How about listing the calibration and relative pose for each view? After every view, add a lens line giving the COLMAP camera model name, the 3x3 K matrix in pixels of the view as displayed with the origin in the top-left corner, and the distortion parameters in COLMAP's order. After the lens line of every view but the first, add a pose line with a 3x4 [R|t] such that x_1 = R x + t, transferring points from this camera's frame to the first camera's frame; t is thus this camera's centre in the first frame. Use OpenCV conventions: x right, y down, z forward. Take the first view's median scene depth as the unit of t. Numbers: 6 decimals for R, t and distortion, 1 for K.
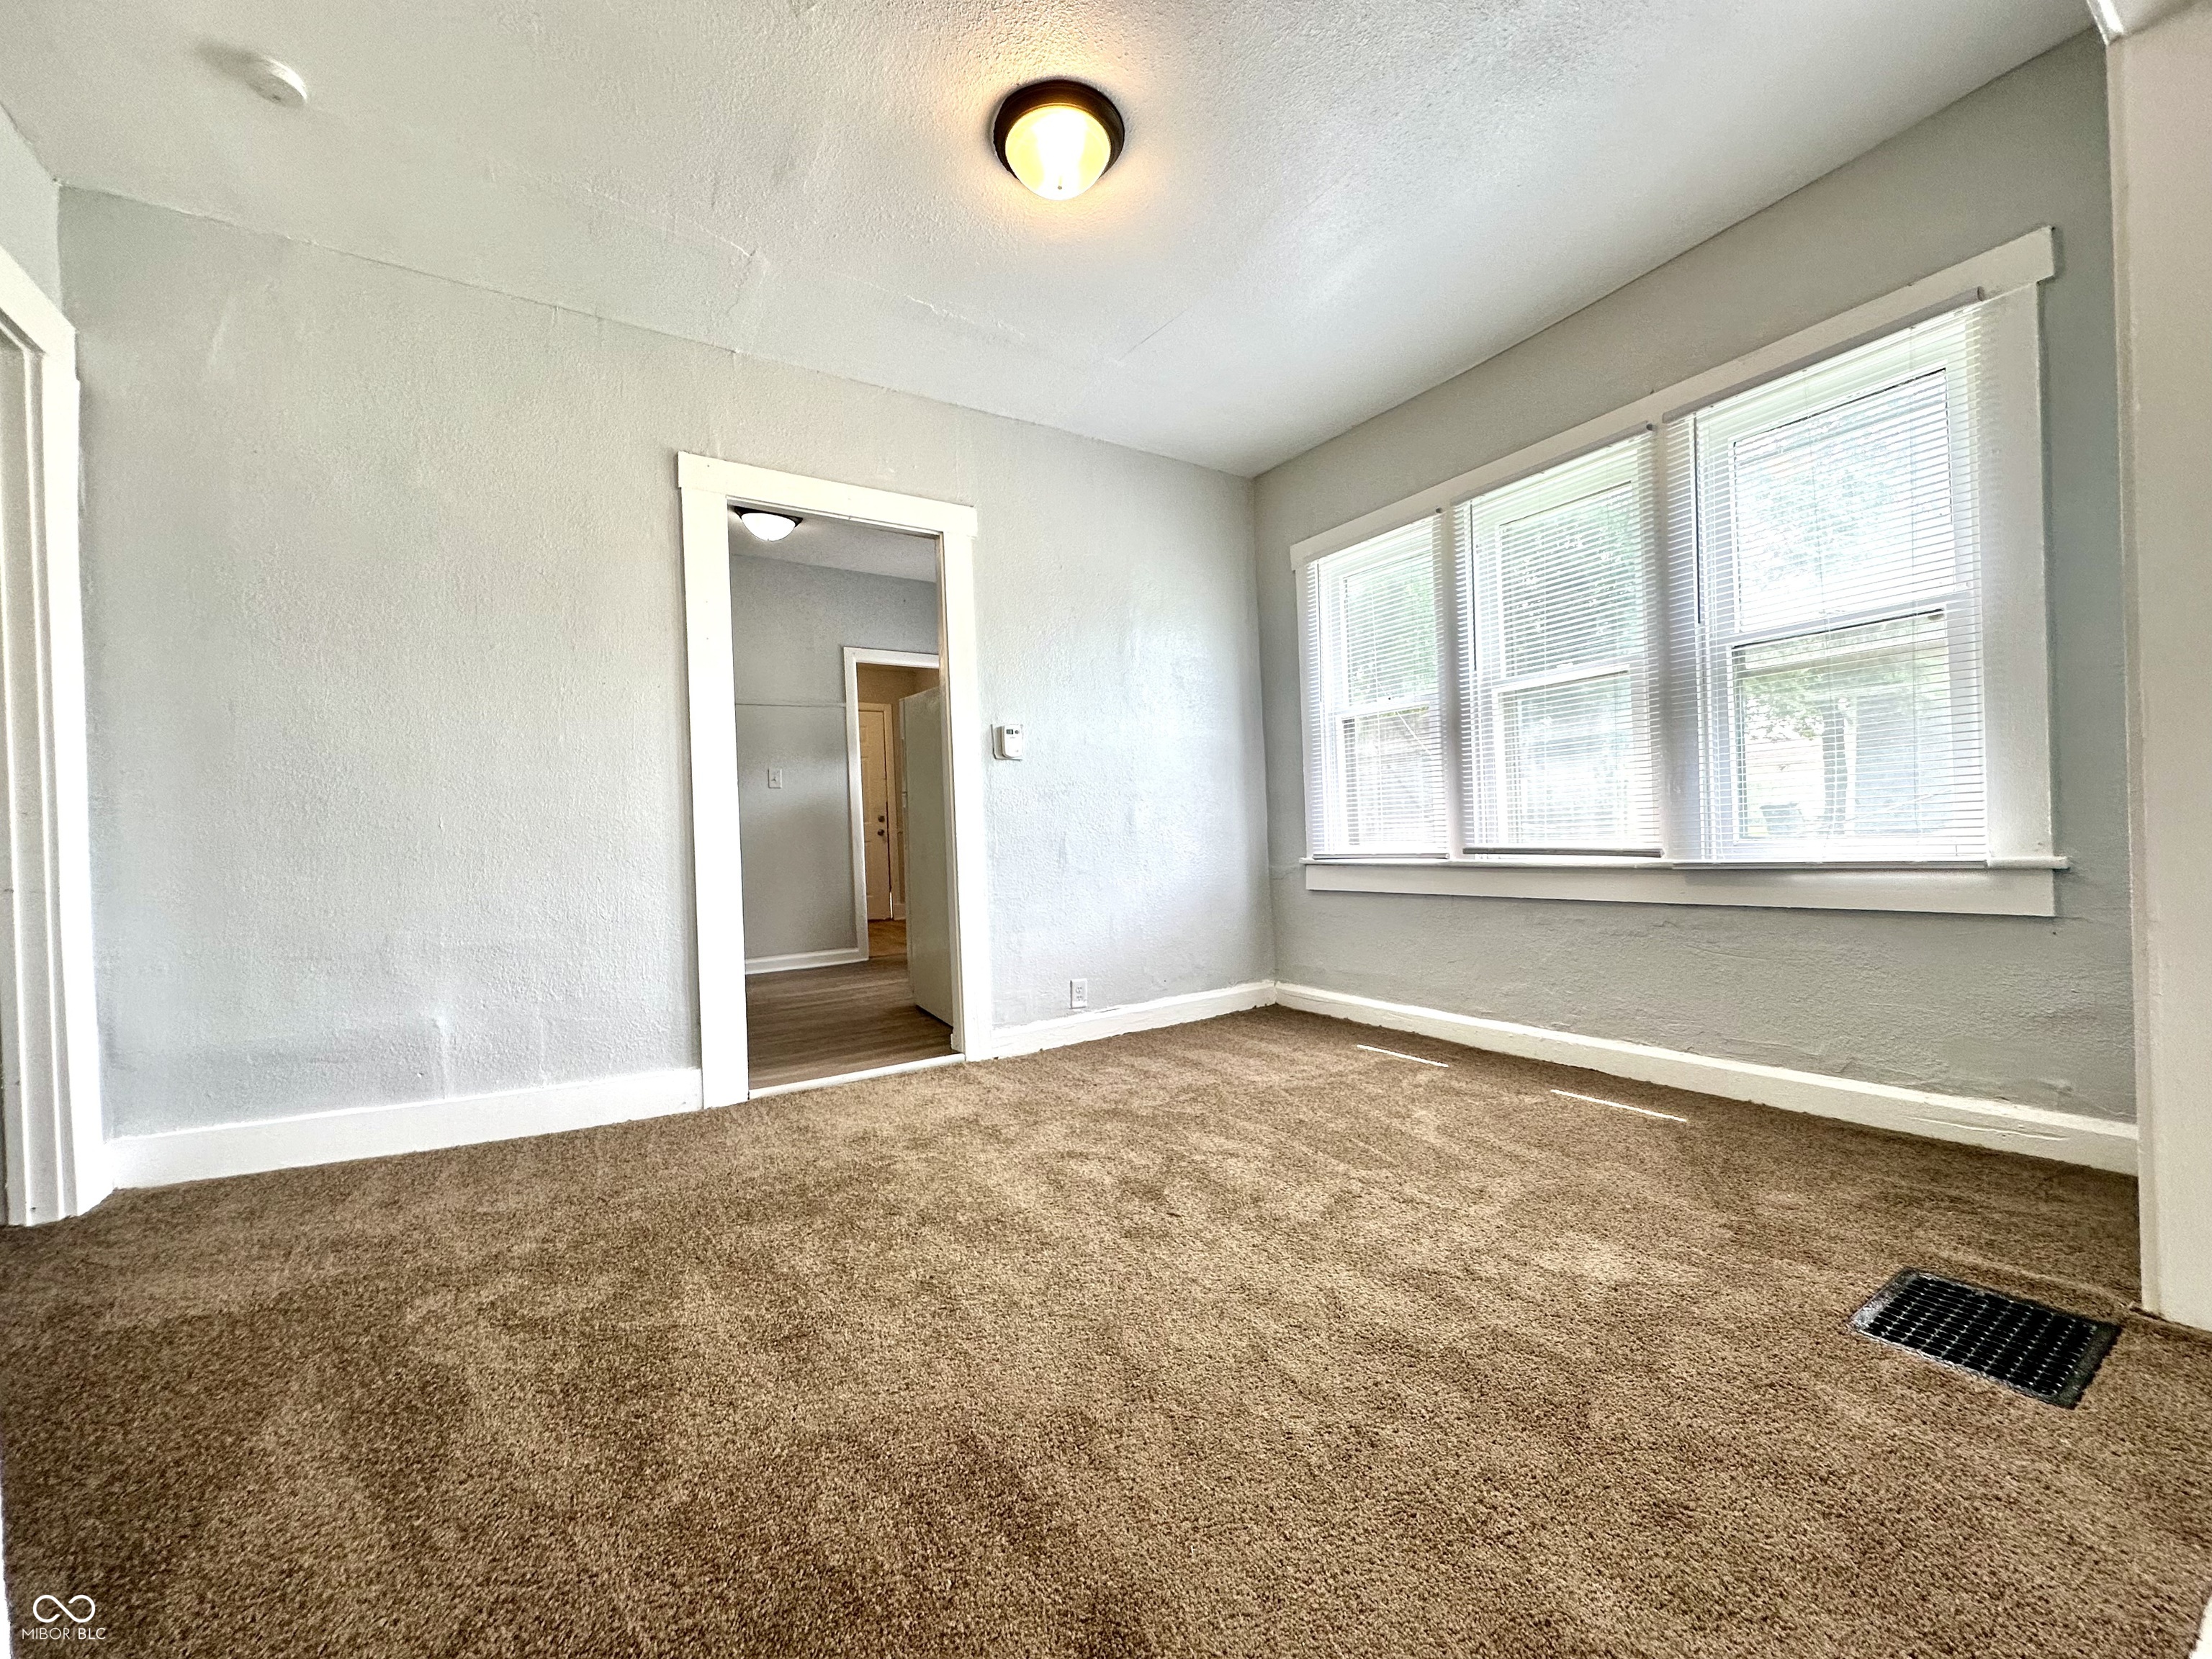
lens RADIAL K [[881.6, 0, 1108.0], [0, 881.6, 828.7], [0, 0, 1]] dist [-0.004303, 0.000999]
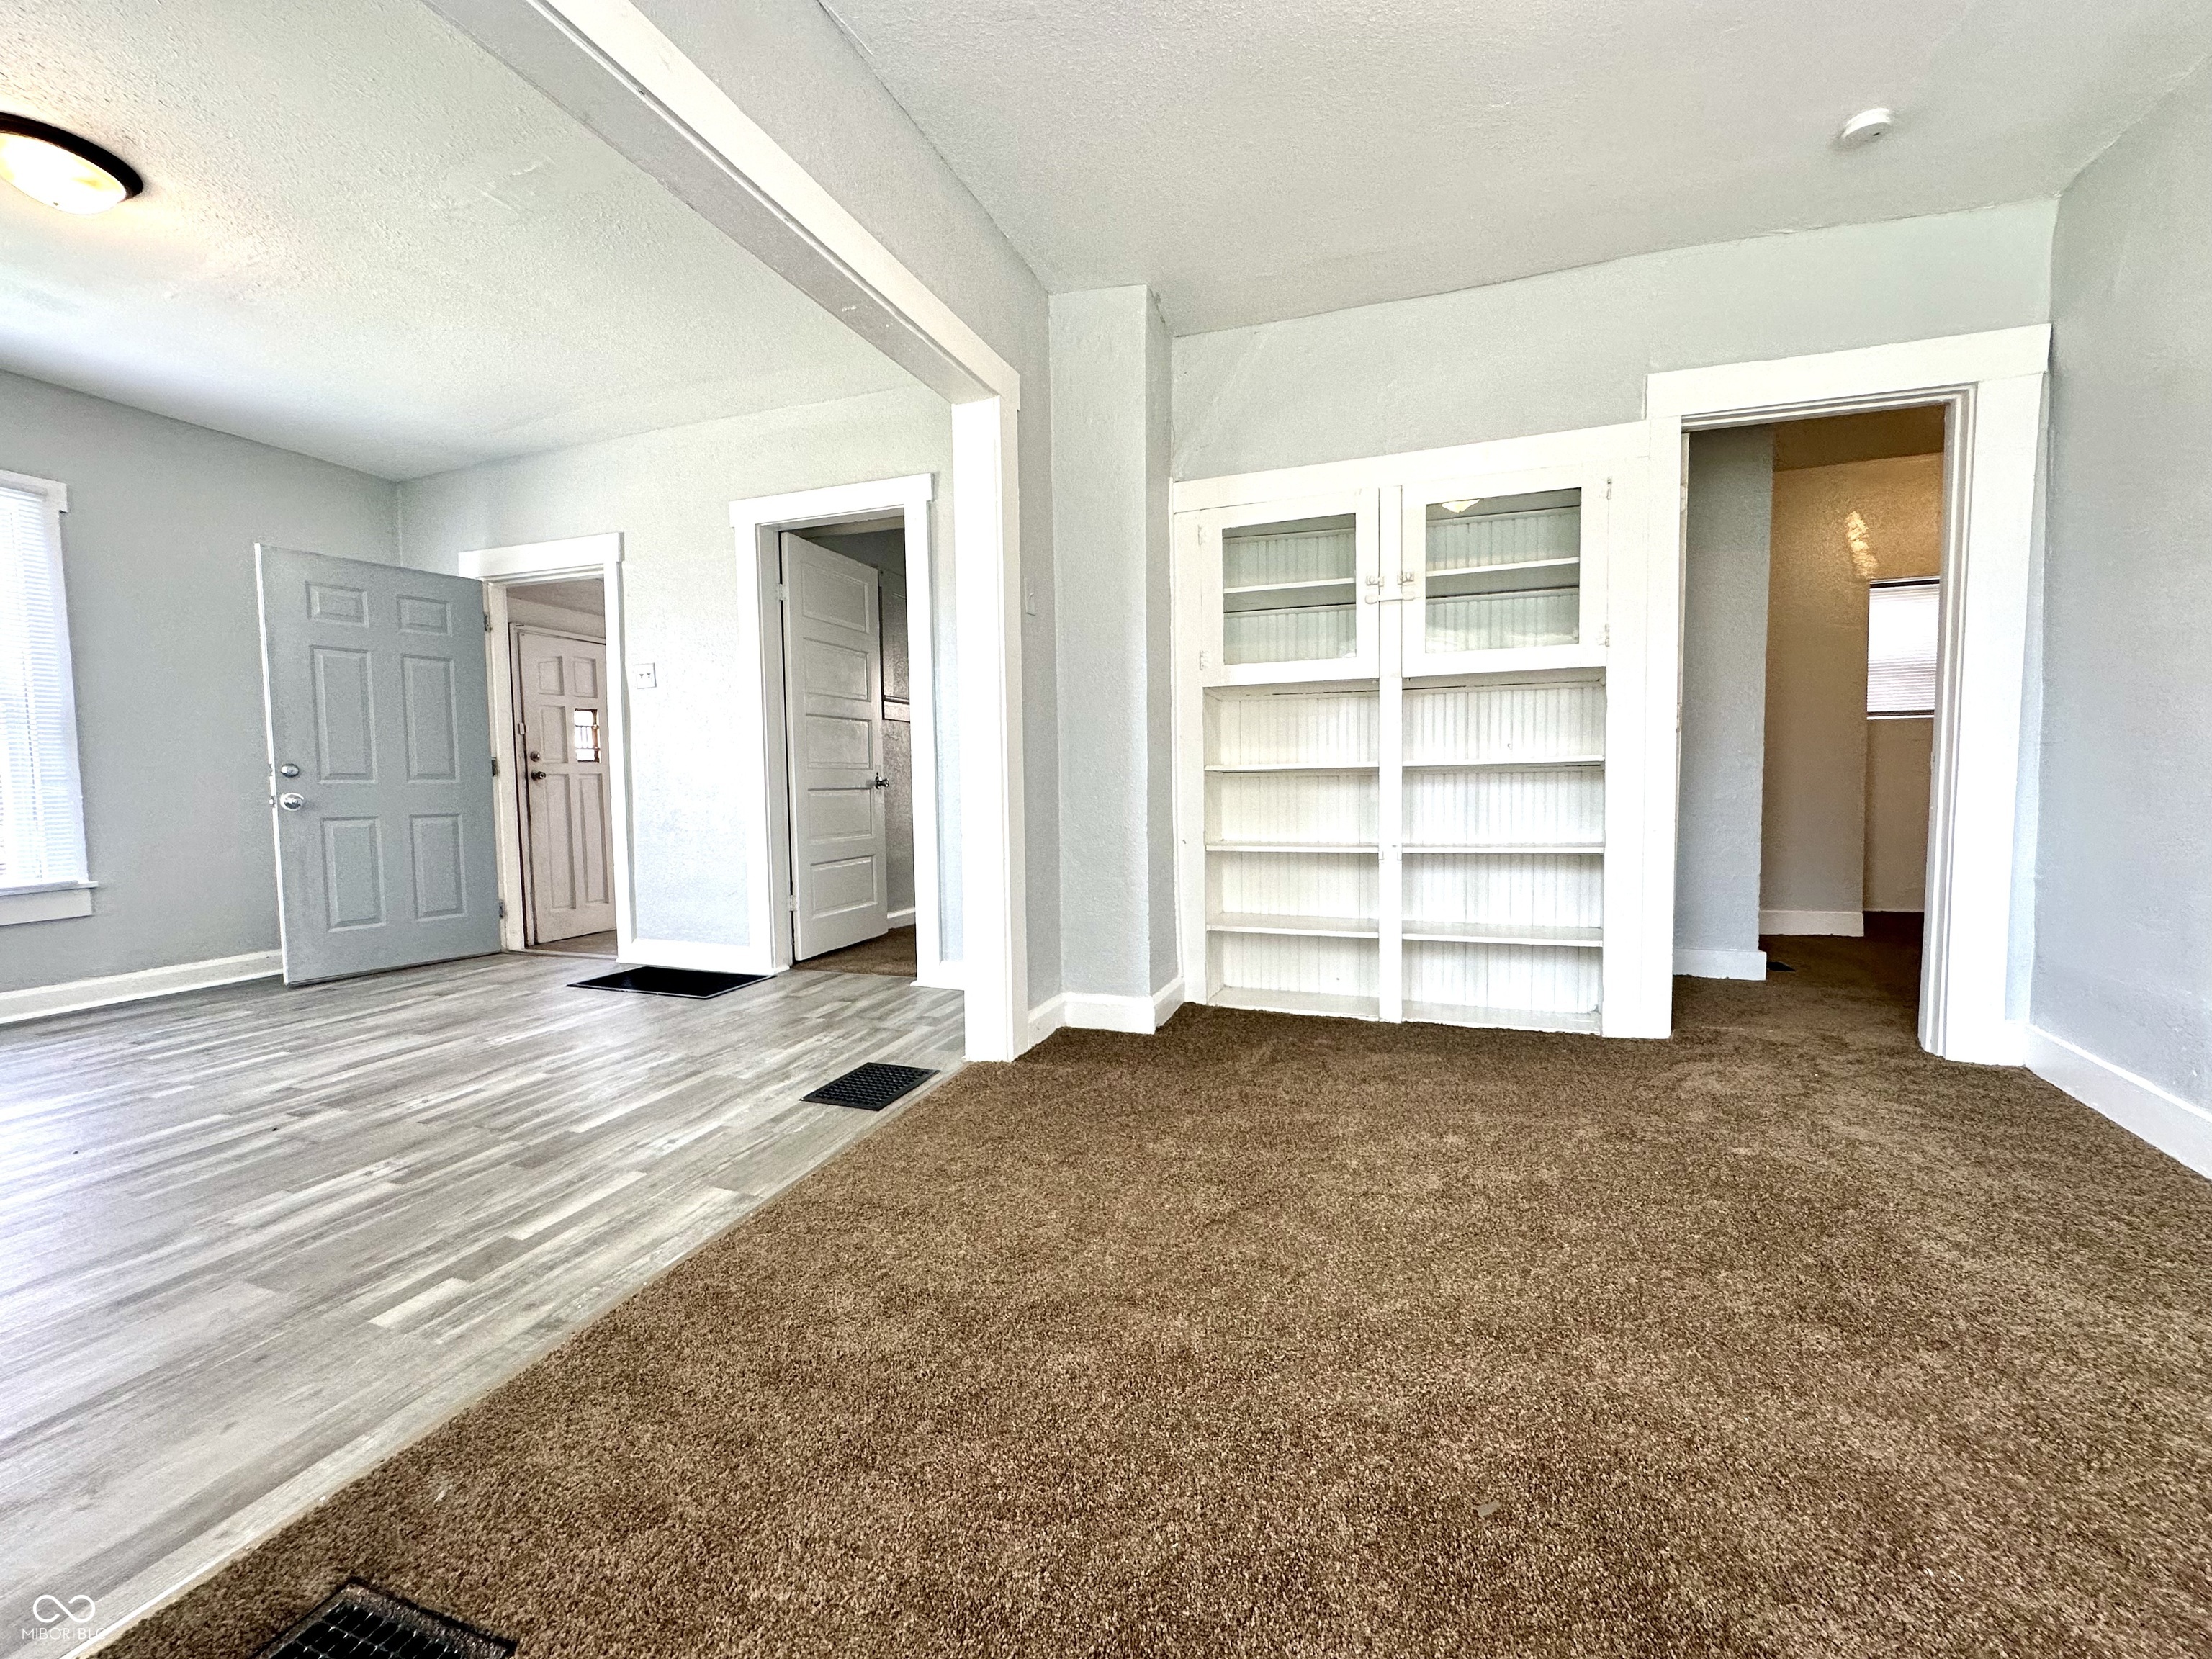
lens RADIAL K [[888.2, 0, 1106.0], [0, 888.2, 829.5], [0, 0, 1]] dist [-0.001182, 0.000297]
pose [[-0.784822, 0.081891, -0.614287, 0.413742], [0.036140, 0.995592, 0.086550, -0.042567], [0.618667, 0.045726, -0.784321, 0.863696]]
